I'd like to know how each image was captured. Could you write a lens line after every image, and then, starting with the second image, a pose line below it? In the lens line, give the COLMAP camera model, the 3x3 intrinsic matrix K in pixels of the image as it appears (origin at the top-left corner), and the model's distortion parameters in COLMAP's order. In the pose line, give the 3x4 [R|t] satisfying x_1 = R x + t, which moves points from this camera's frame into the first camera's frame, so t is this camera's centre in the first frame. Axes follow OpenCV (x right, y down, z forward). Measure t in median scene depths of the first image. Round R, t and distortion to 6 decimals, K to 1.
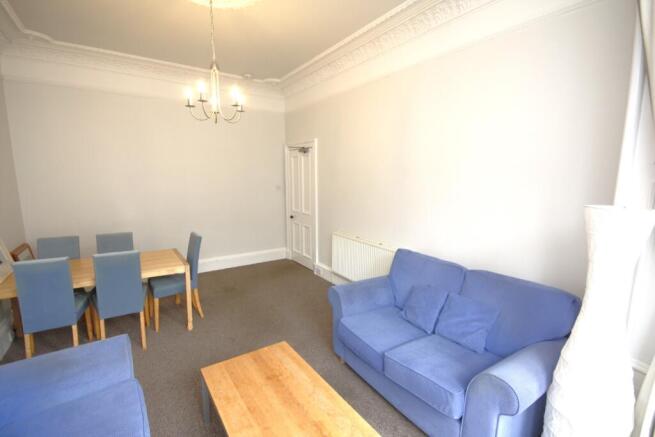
lens RADIAL K [[303.0, 0, 328.8], [0, 303.0, 219.9], [0, 0, 1]] dist [-0.002143, -0.000767]
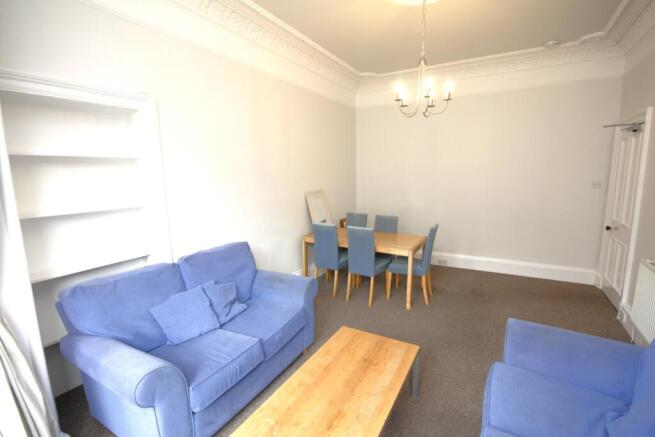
lens RADIAL K [[303.0, 0, 328.8], [0, 303.0, 219.9], [0, 0, 1]] dist [-0.002143, -0.000767]
pose [[0.442345, 0.131023, -0.887223, 0.338570], [-0.119652, 0.989049, 0.086405, -0.019608], [0.888827, 0.067937, 0.453178, 0.208167]]
